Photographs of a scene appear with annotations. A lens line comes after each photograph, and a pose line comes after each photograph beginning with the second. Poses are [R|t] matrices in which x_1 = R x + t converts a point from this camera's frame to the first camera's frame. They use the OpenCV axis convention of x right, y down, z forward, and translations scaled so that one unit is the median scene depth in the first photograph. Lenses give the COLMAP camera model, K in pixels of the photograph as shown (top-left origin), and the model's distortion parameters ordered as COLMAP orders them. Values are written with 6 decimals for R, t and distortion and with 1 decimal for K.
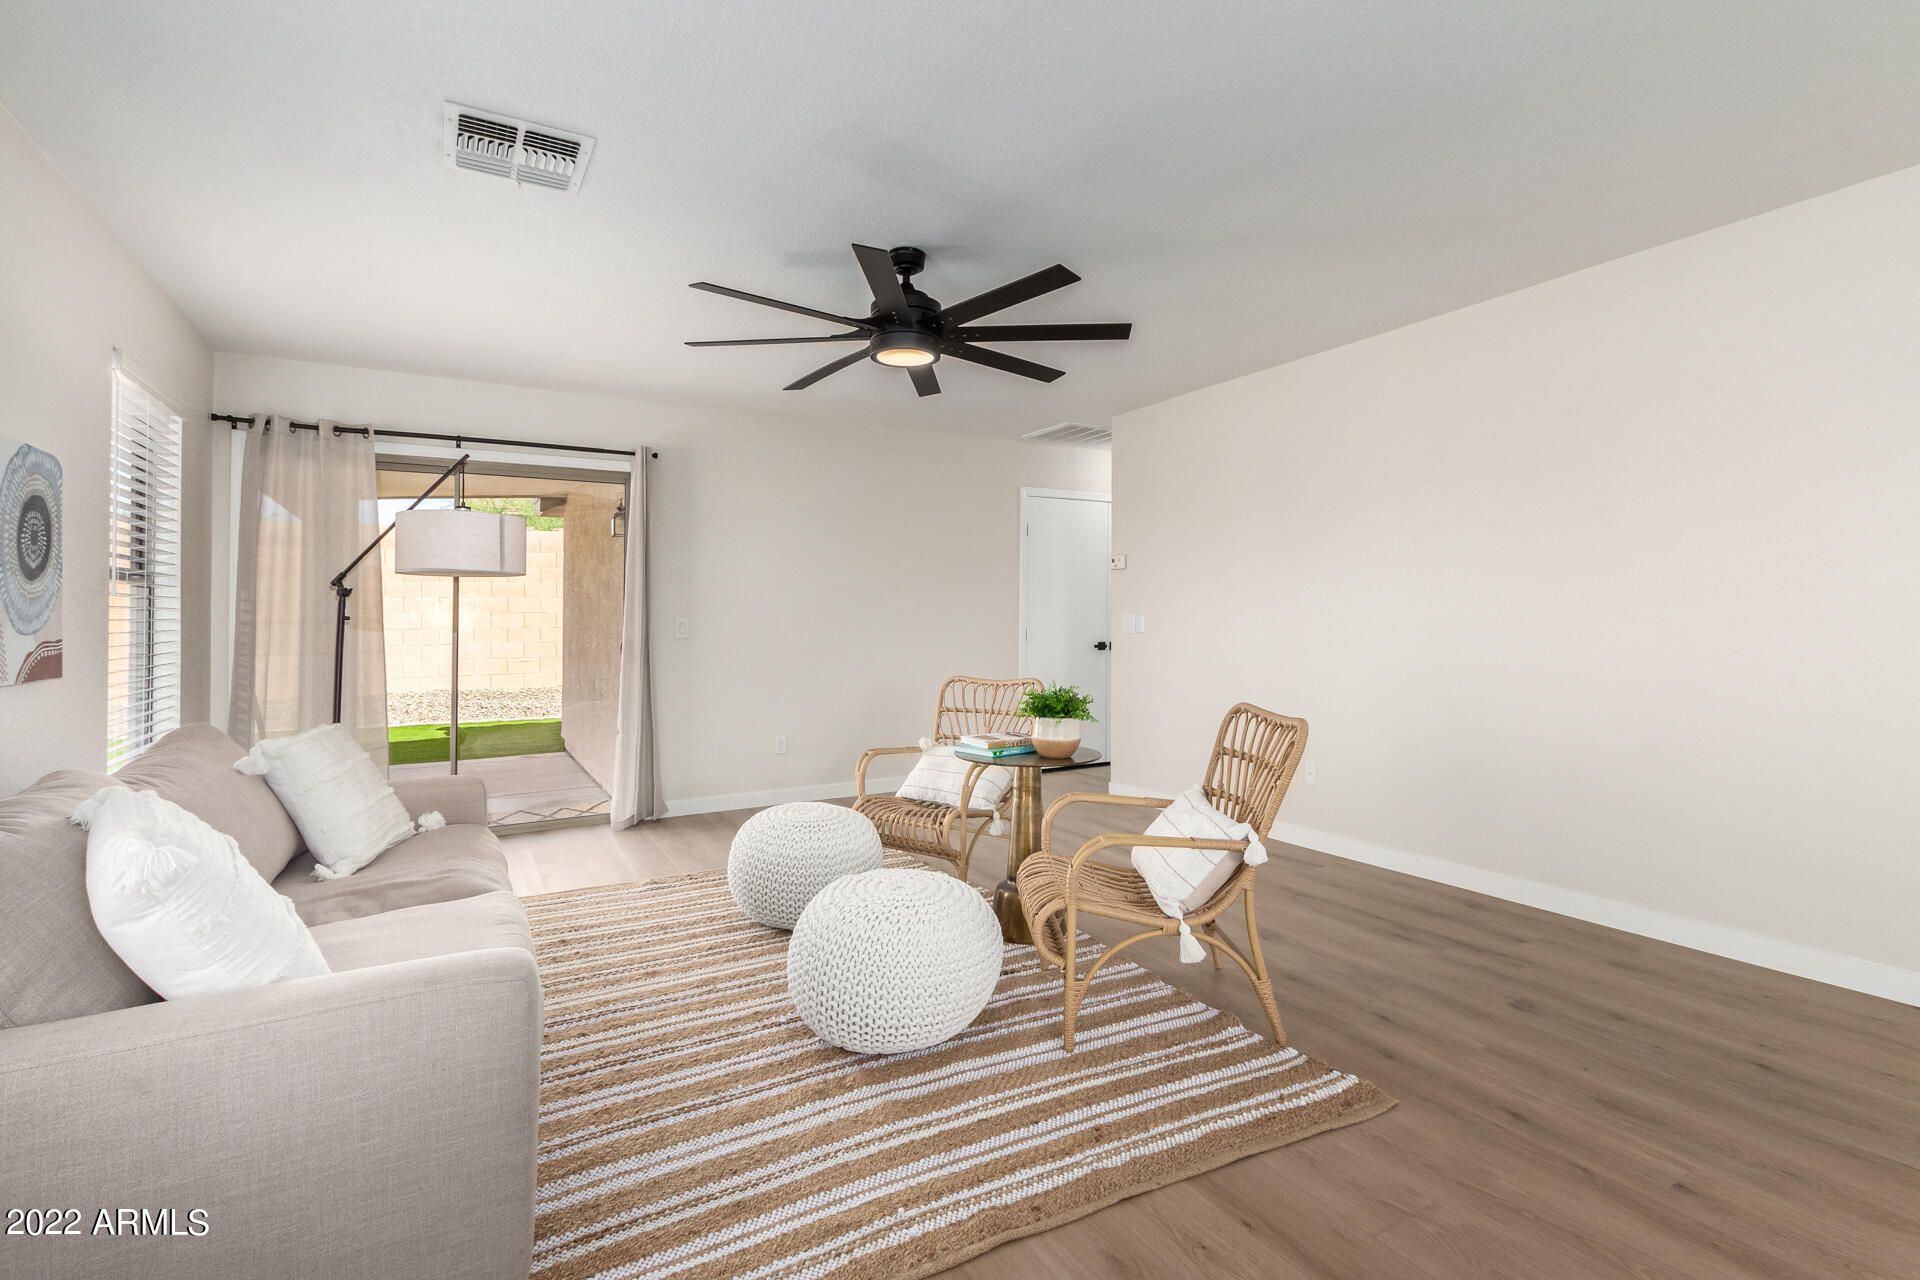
lens RADIAL K [[886.9, 0, 958.7], [0, 886.9, 633.4], [0, 0, 1]] dist [0.005082, -0.001292]
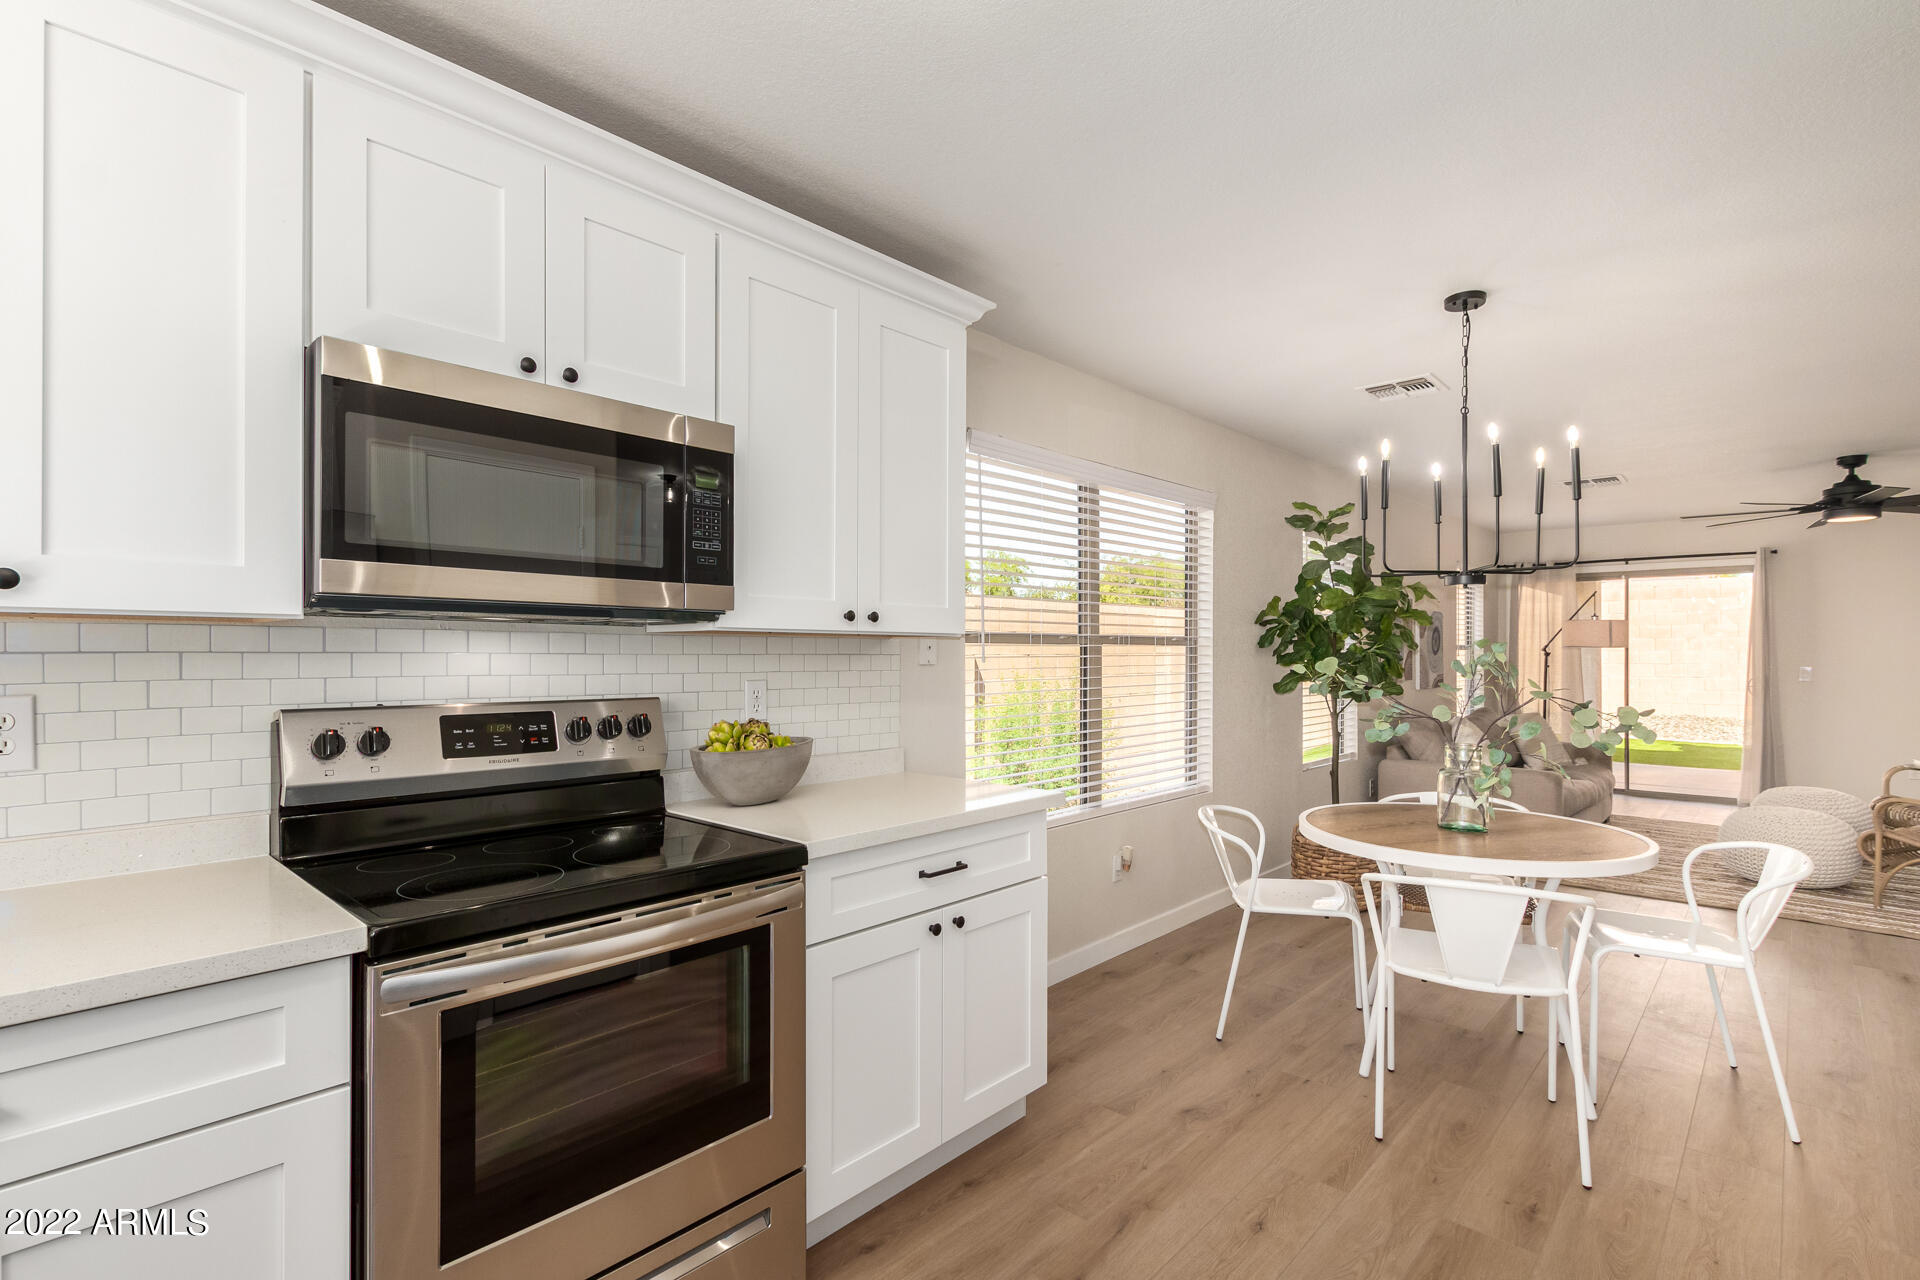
lens RADIAL K [[886.9, 0, 958.7], [0, 886.9, 633.4], [0, 0, 1]] dist [0.005082, -0.001292]
pose [[0.291716, -0.014013, -0.956402, 1.404632], [-0.012844, 0.999745, -0.018566, -0.055832], [0.956419, 0.017700, 0.291462, -1.465107]]
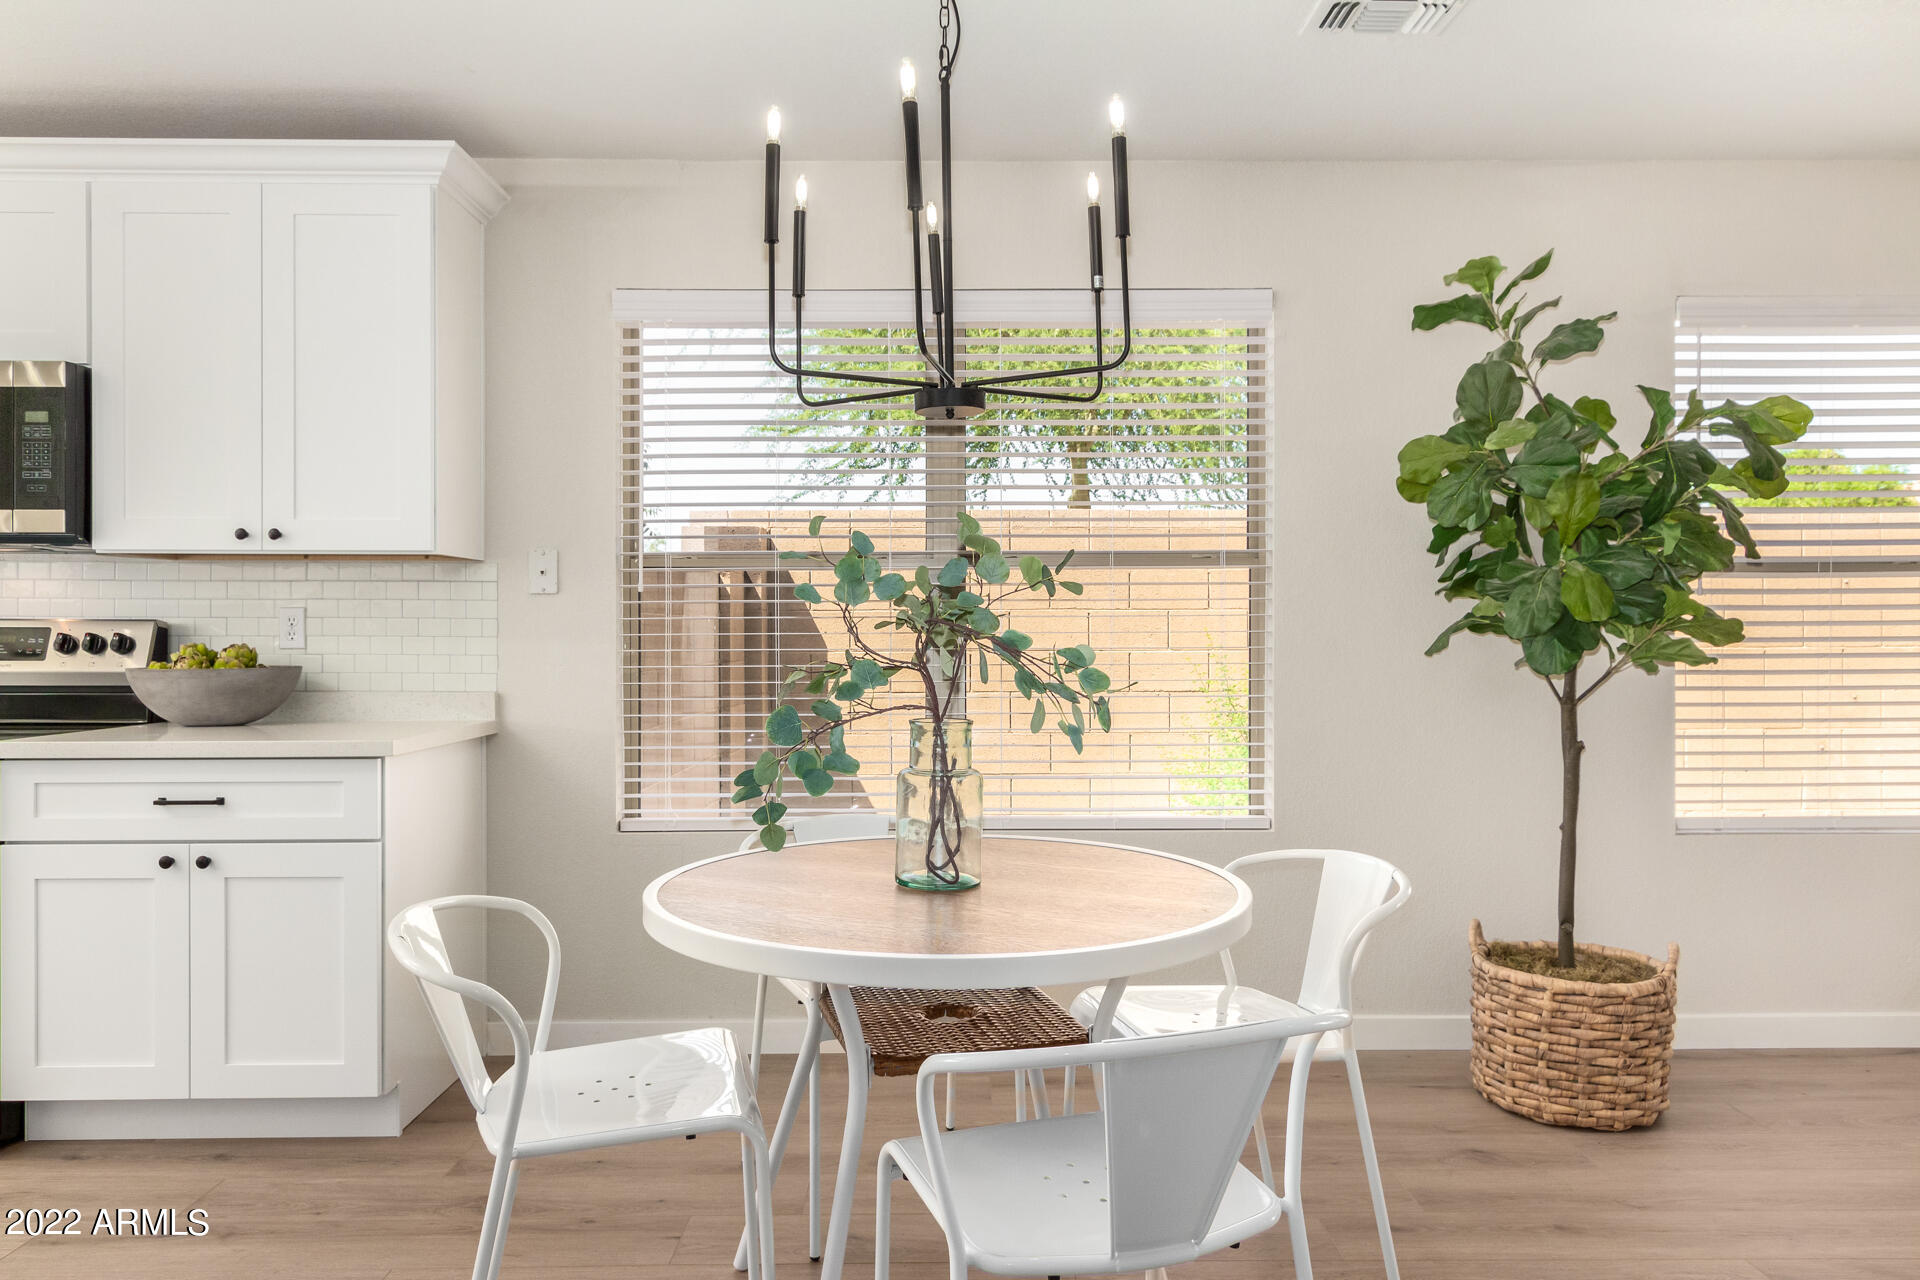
lens RADIAL K [[1242.5, 0, 953.7], [0, 1242.5, 631.6], [0, 0, 1]] dist [-0.003303, 0.000866]
pose [[-0.486321, 0.011358, -0.873707, 1.197551], [-0.004904, 0.999864, 0.015728, -0.013913], [0.873767, 0.011933, -0.486199, -0.000259]]
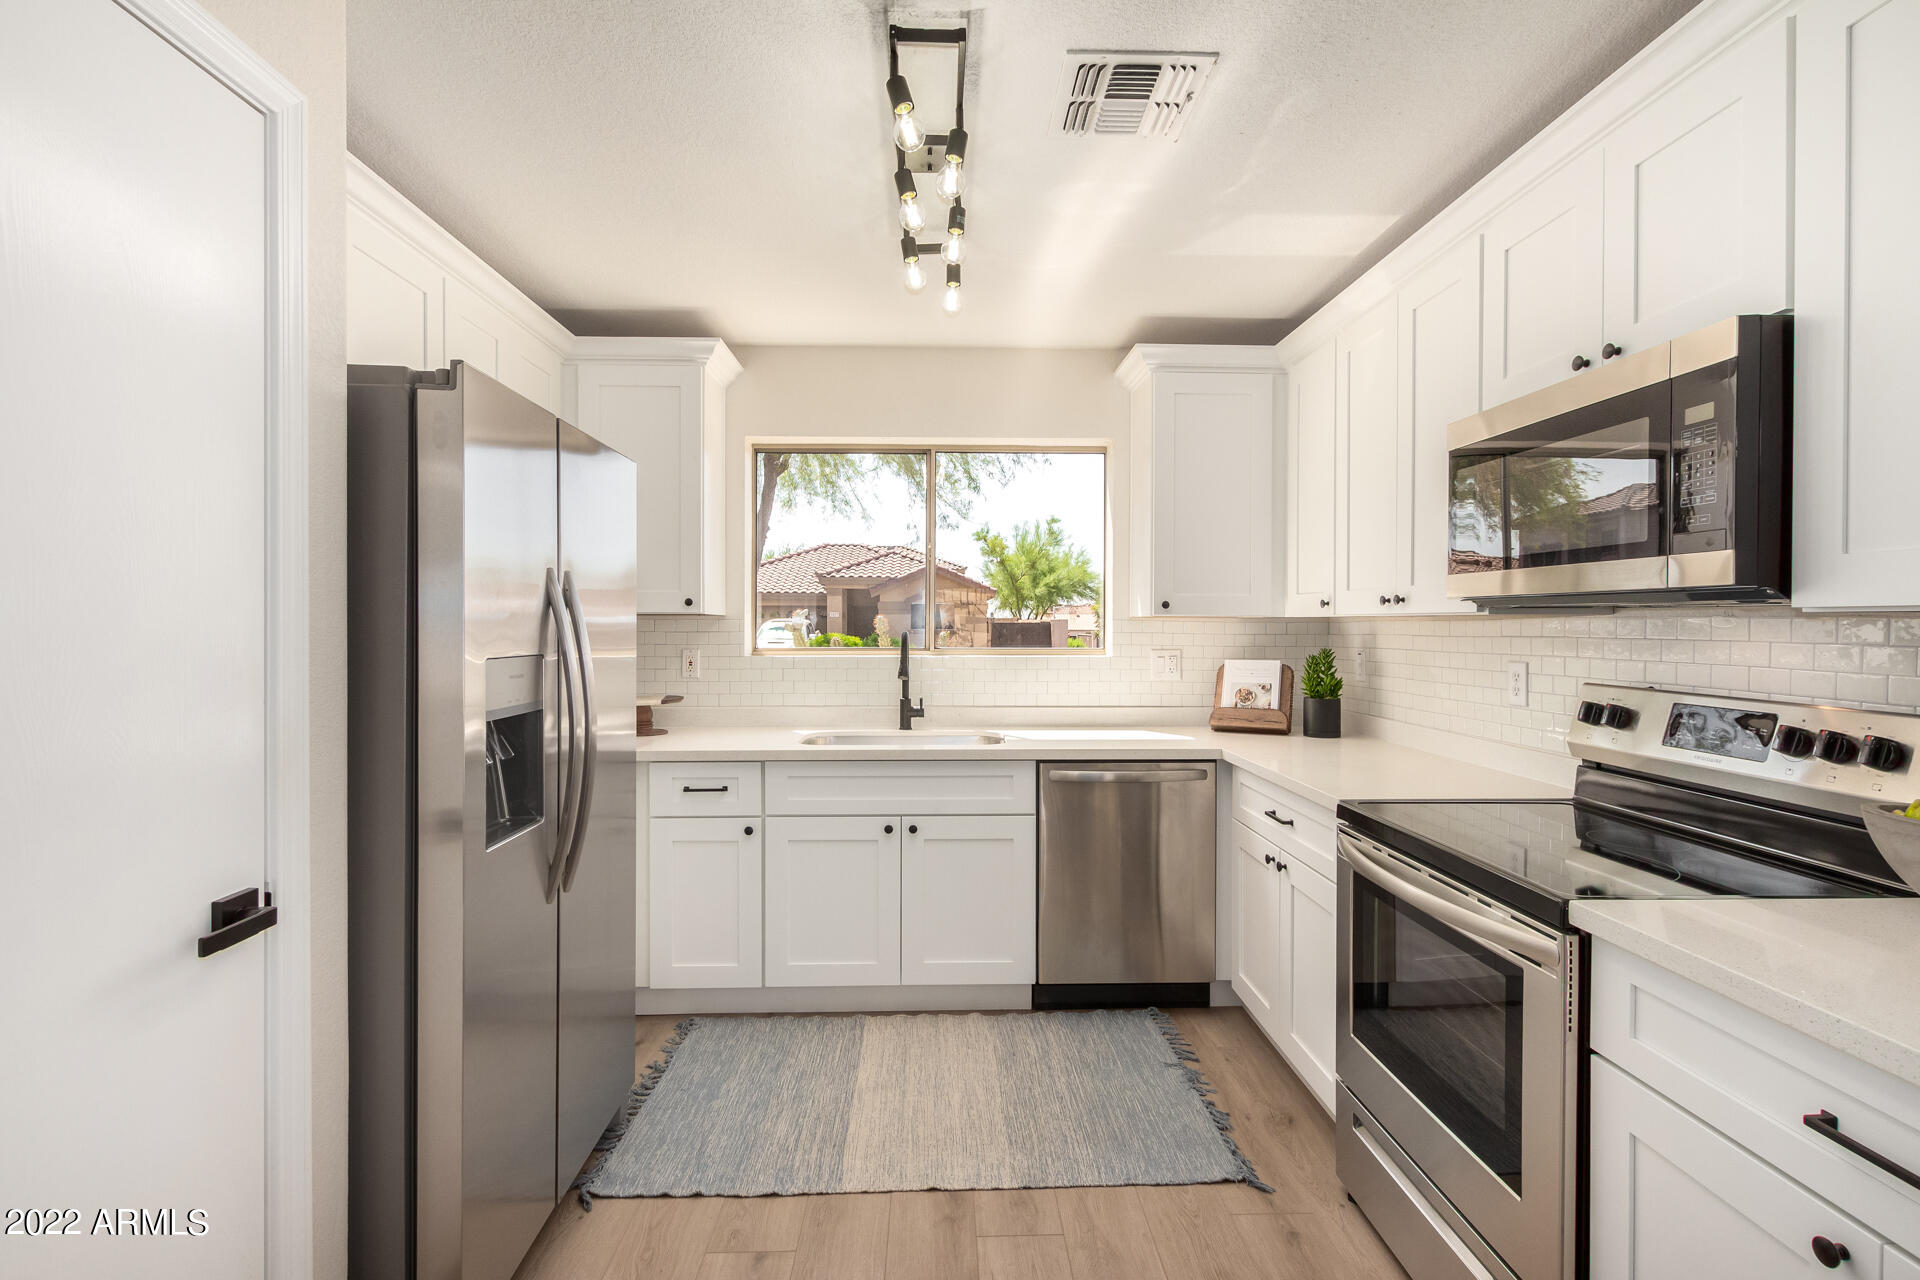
lens RADIAL K [[886.9, 0, 958.7], [0, 886.9, 633.4], [0, 0, 1]] dist [0.005082, -0.001292]
pose [[-0.878869, 0.005065, 0.477037, 0.693796], [0.014639, 0.999759, 0.016356, -0.076157], [-0.476839, 0.021358, -0.878731, -0.664187]]
